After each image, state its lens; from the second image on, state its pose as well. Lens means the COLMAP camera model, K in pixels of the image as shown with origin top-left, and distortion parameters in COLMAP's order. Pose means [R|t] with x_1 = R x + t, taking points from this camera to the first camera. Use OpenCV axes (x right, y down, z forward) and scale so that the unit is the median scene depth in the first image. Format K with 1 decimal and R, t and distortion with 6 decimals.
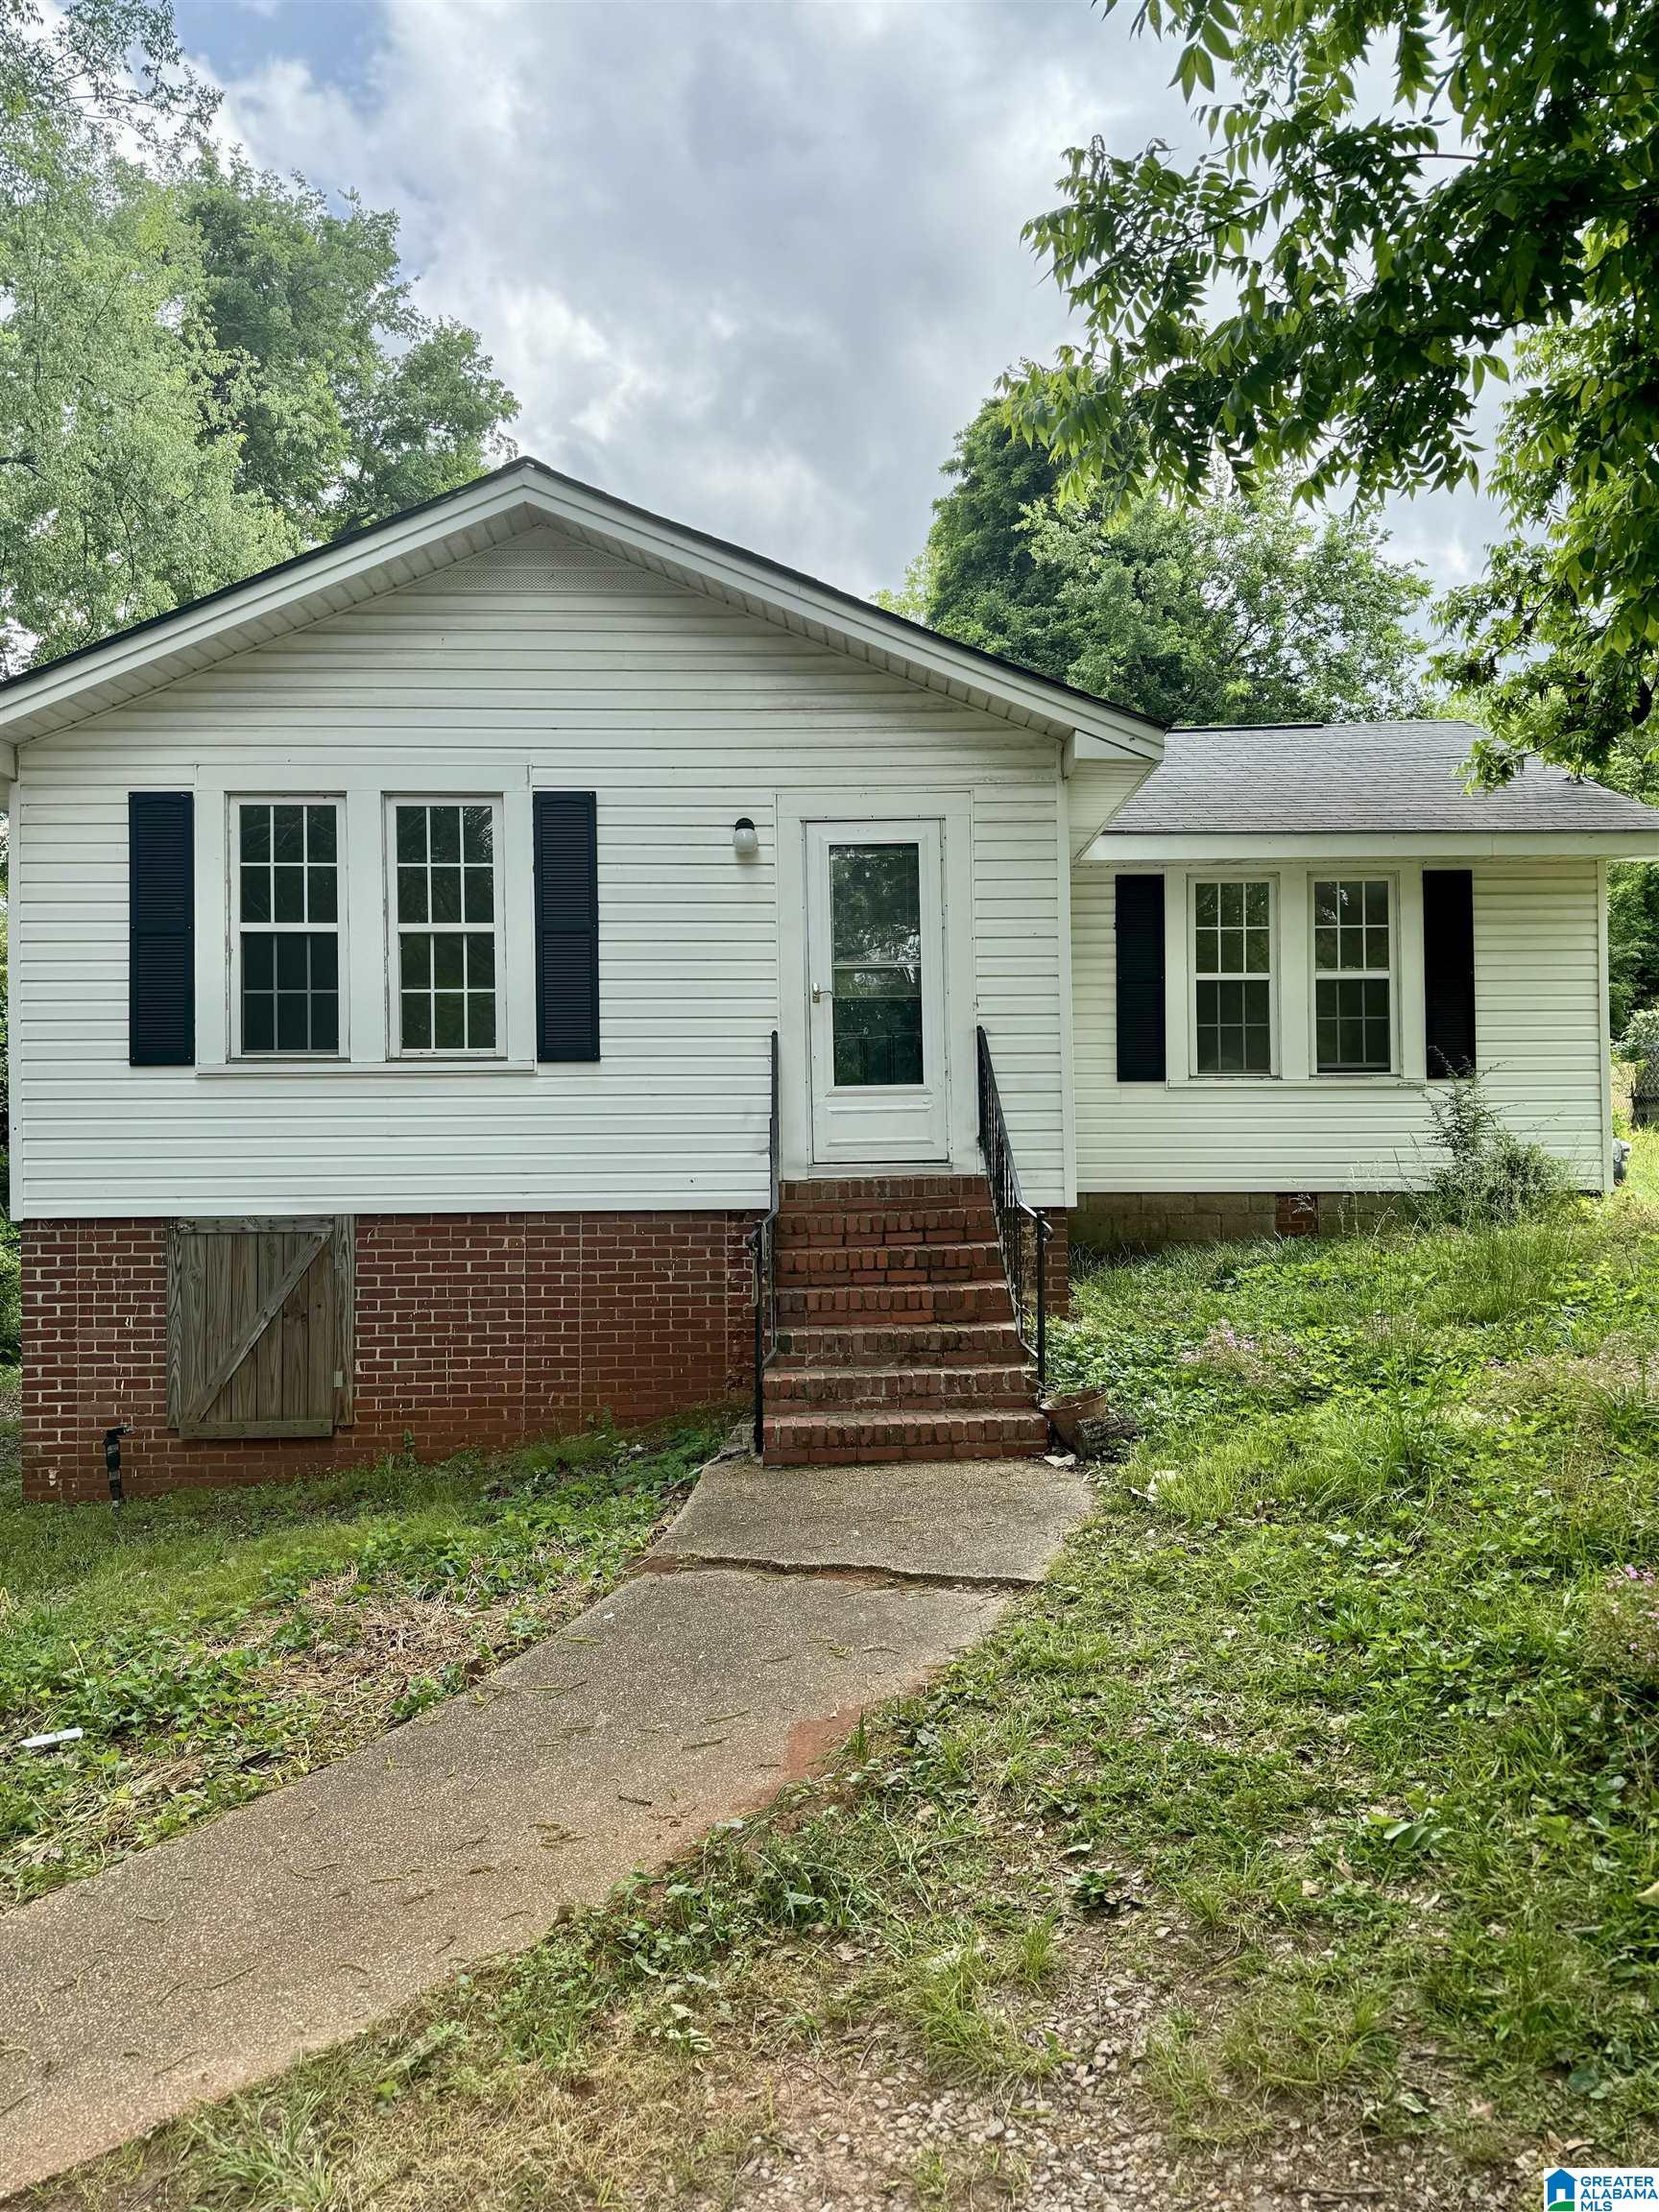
lens RADIAL K [[1533.4, 0, 829.5], [0, 1533.4, 1106.0], [0, 0, 1]] dist [0.096279, -0.166322]
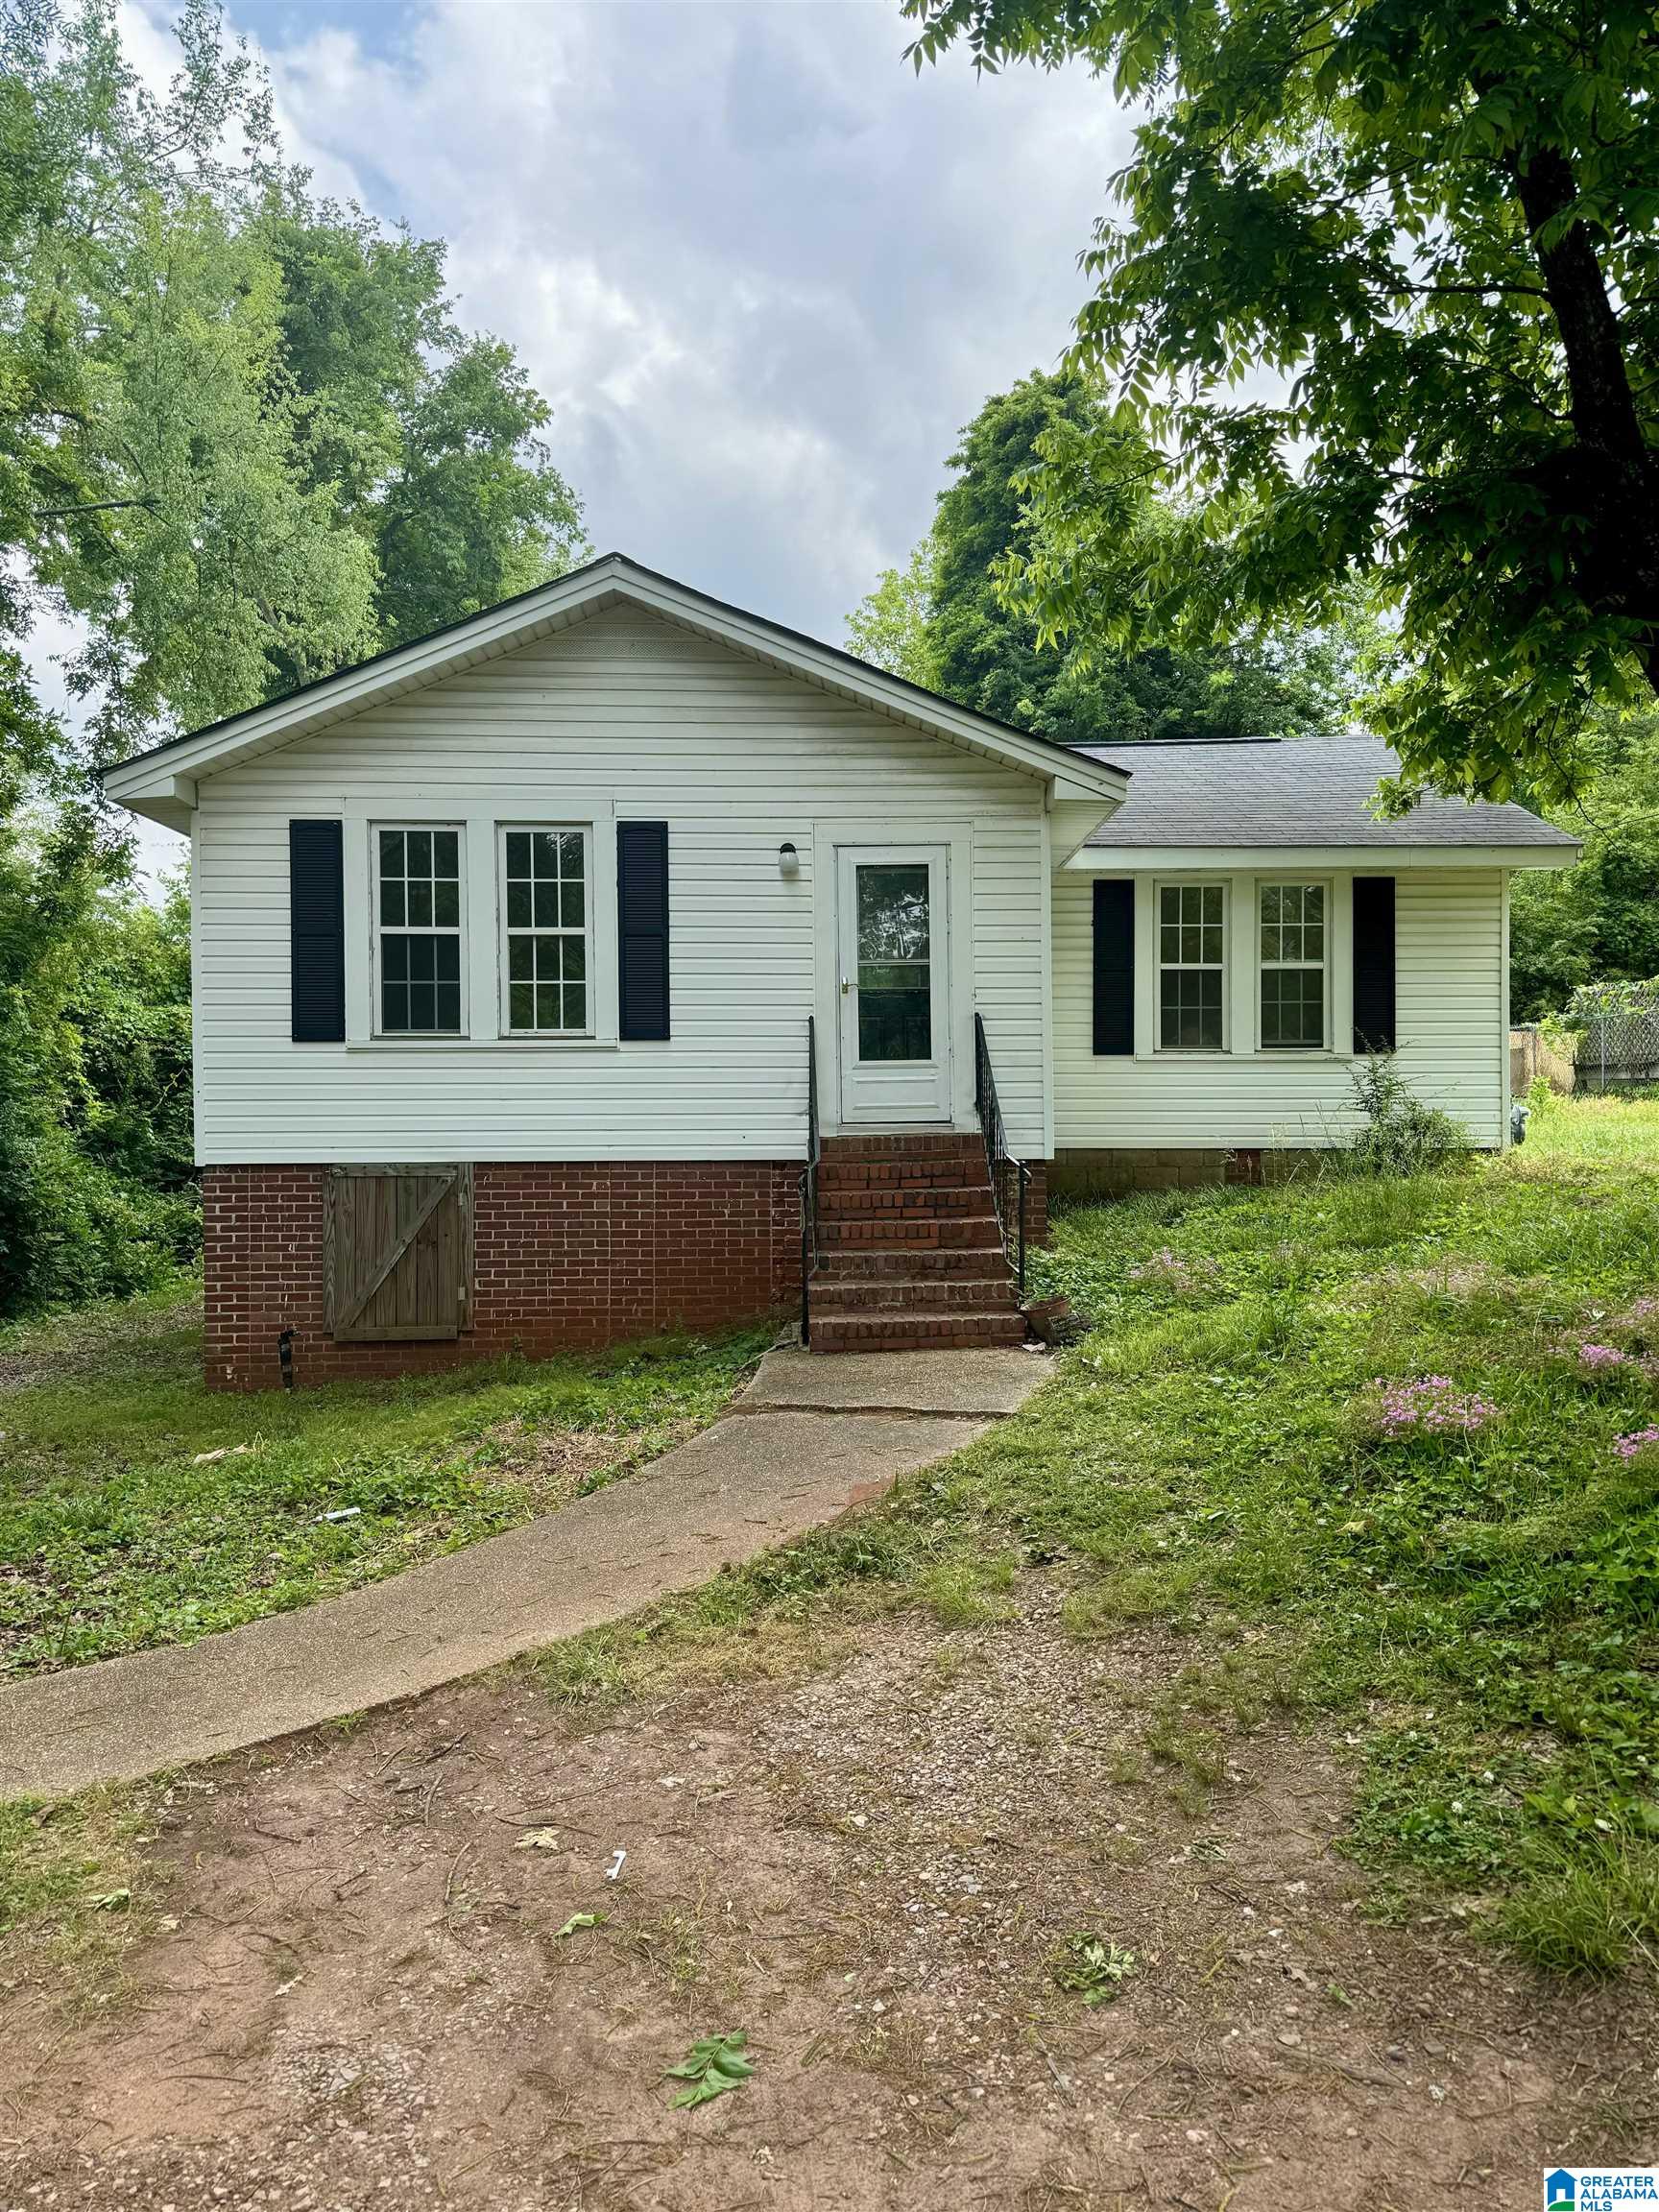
lens RADIAL K [[1533.4, 0, 829.5], [0, 1533.4, 1106.0], [0, 0, 1]] dist [0.096279, -0.166322]
pose [[0.999989, 0.004568, 0.000986, -0.021919], [-0.004593, 0.999620, 0.027193, -0.010082], [-0.000861, -0.027197, 0.999630, -0.238875]]
